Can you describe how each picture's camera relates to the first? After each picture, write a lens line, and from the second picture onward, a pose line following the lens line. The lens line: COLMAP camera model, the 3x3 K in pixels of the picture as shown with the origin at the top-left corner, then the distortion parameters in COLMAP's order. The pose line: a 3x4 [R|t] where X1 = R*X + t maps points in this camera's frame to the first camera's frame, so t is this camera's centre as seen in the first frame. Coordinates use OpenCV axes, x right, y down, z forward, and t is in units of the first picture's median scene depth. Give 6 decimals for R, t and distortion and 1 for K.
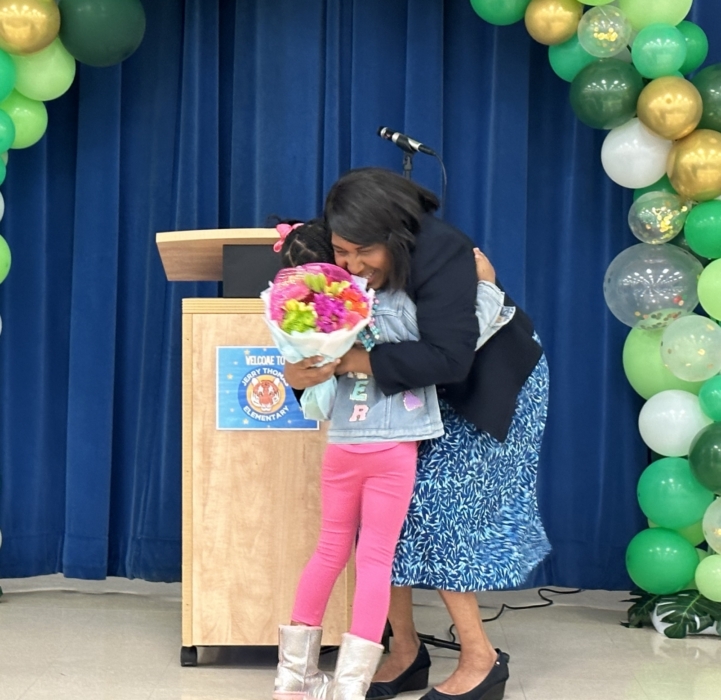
lens RADIAL K [[2113.1, 0, 279.1], [0, 2113.1, 267.5], [0, 0, 1]] dist [0.142386, 0.000000]
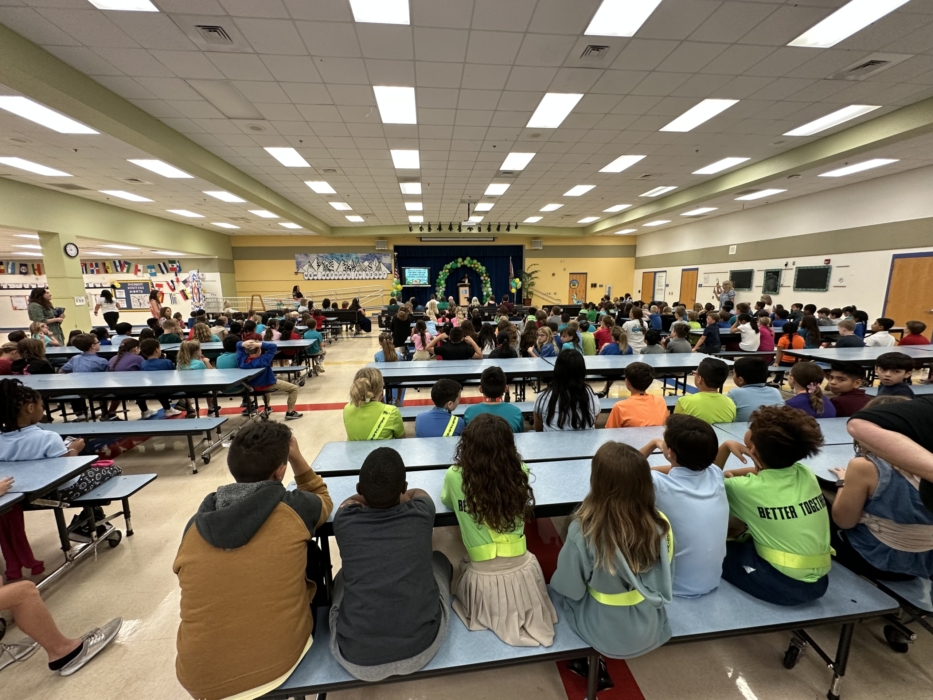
lens RADIAL K [[373.3, 0, 467.5], [0, 373.3, 354.4], [0, 0, 1]] dist [-0.001466, -0.000058]
pose [[0.988372, -0.061322, 0.139145, -0.418895], [0.034124, 0.981186, 0.190025, -0.024069], [-0.148180, -0.183067, 0.971869, -2.079474]]
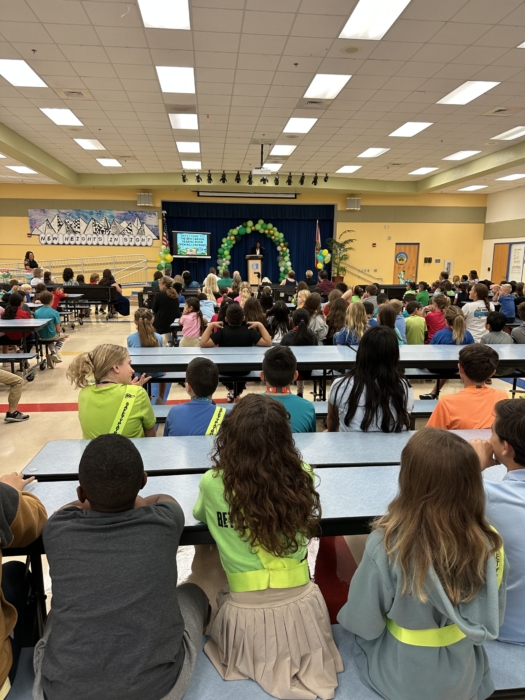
lens RADIAL K [[490.3, 0, 262.2], [0, 490.3, 361.7], [0, 0, 1]] dist [0.060174, -0.048725]
pose [[0.988661, -0.045005, 0.143262, -0.406036], [0.014341, 0.977970, 0.208254, -0.002044], [-0.149479, -0.203838, 0.967526, -2.077677]]
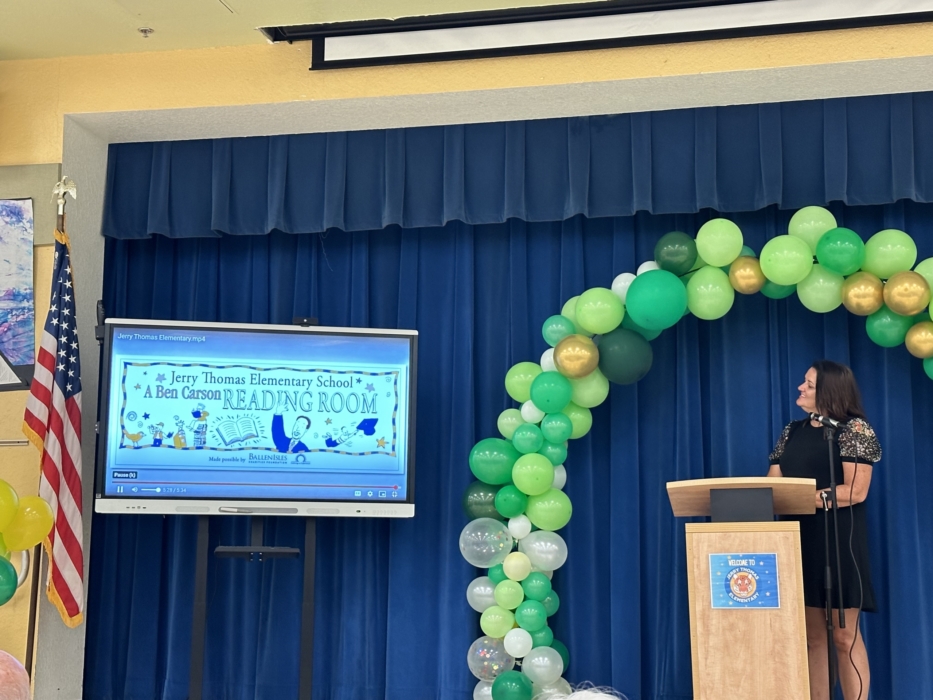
lens RADIAL K [[1474.7, 0, 470.4], [0, 1474.7, 357.7], [0, 0, 1]] dist [0.168775, 0.000000]
pose [[0.983942, -0.043404, -0.173133, -0.006055], [0.019042, 0.989973, -0.139966, 0.039132], [0.177472, 0.134421, 0.974902, -0.103735]]
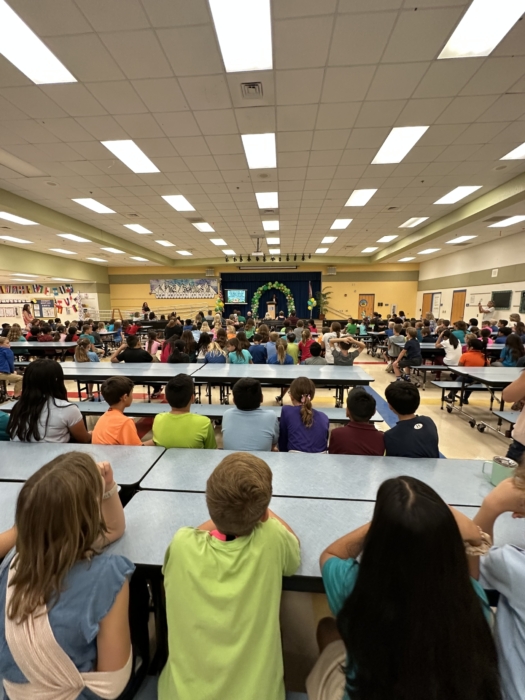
lens RADIAL K [[280.0, 0, 263.1], [0, 280.0, 354.3], [0, 0, 1]] dist [-0.001466, -0.000058]
pose [[0.999408, -0.022322, -0.026171, -0.022009], [0.026656, 0.983471, 0.179093, -0.003454], [0.021741, -0.179685, 0.983484, -1.997940]]
